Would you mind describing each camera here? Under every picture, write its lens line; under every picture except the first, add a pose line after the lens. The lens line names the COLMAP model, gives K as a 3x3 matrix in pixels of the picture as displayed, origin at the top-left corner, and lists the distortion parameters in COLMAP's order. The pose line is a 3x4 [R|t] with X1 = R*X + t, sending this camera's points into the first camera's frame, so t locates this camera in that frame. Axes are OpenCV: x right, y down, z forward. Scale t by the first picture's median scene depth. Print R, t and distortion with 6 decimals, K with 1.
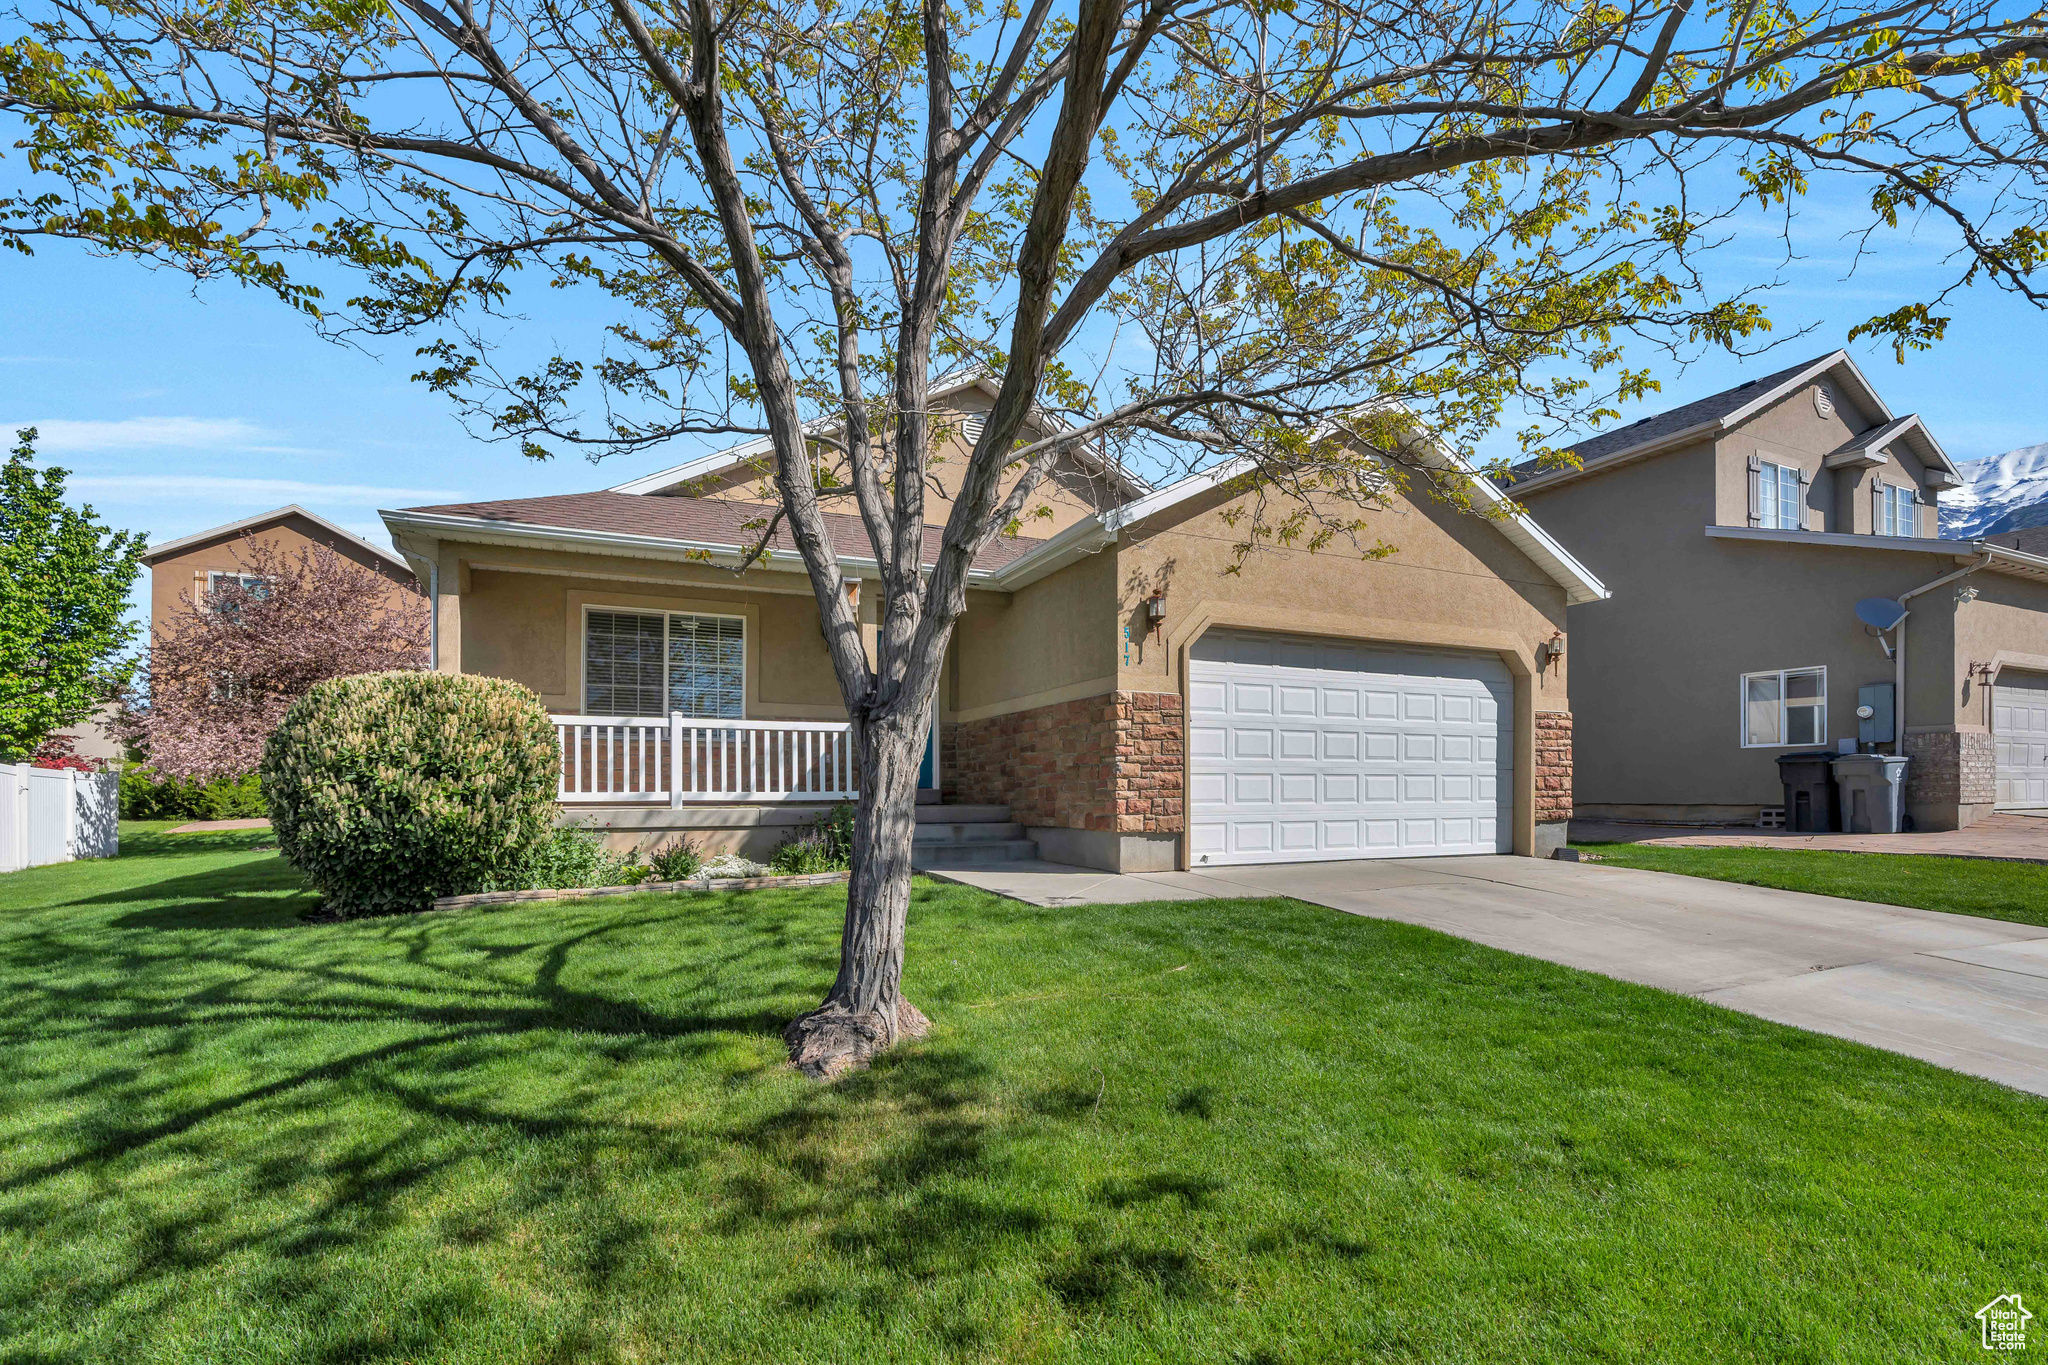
lens RADIAL K [[948.3, 0, 1026.2], [0, 948.3, 781.8], [0, 0, 1]] dist [-0.001592, -0.000408]
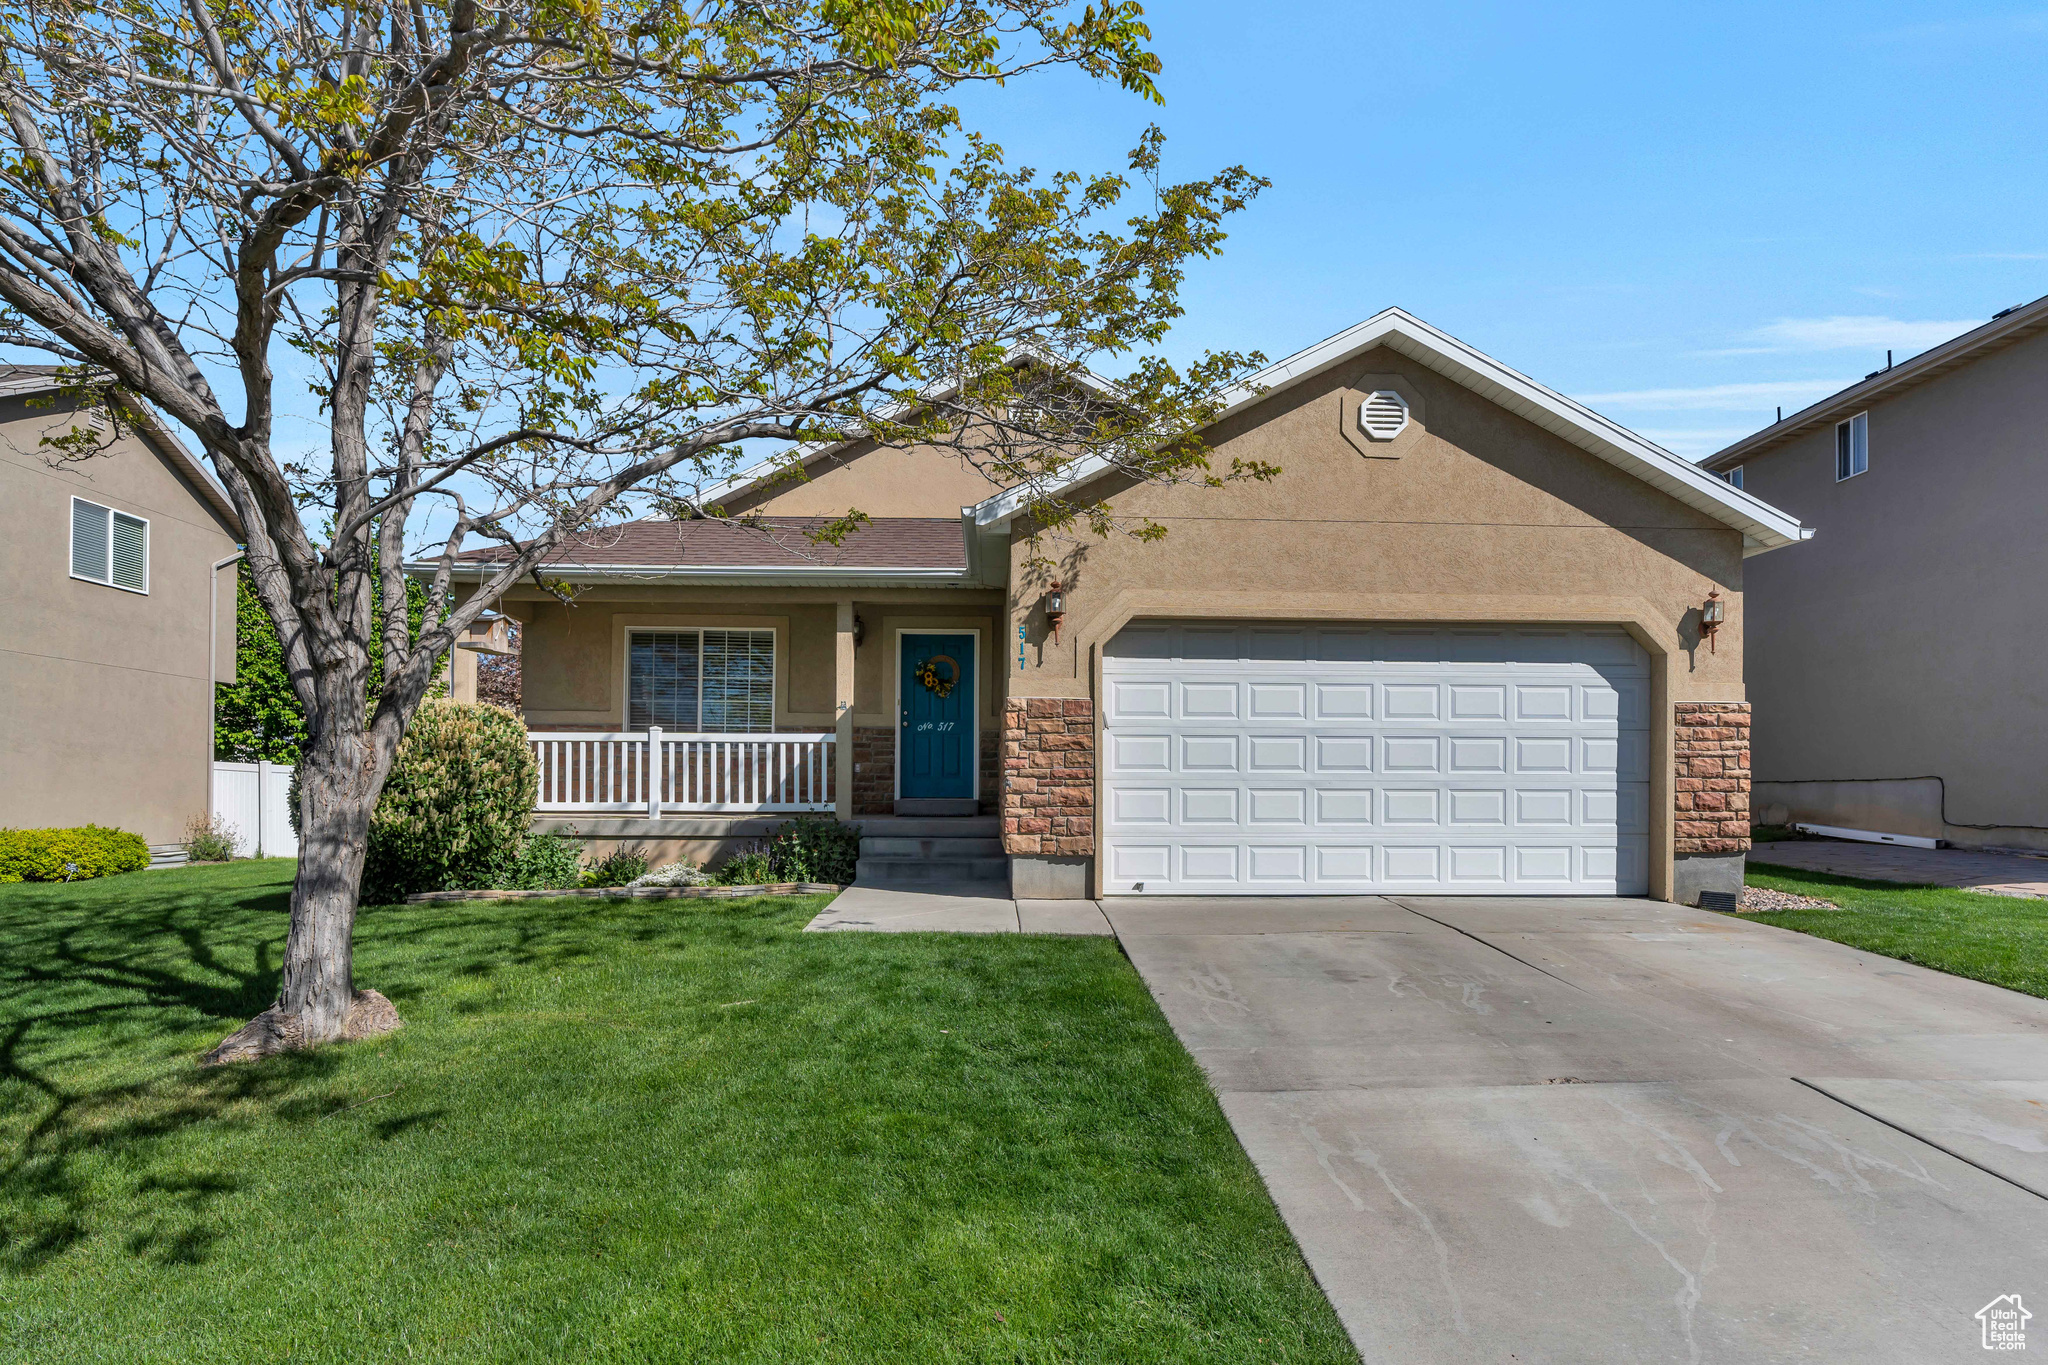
lens RADIAL K [[1059.7, 0, 1025.0], [0, 1059.7, 777.1], [0, 0, 1]] dist [-0.008205, 0.000174]
pose [[0.923527, 0.002679, -0.383525, 0.481981], [-0.003386, 0.999994, -0.001167, -0.018148], [0.383519, 0.002376, 0.923530, 0.068893]]
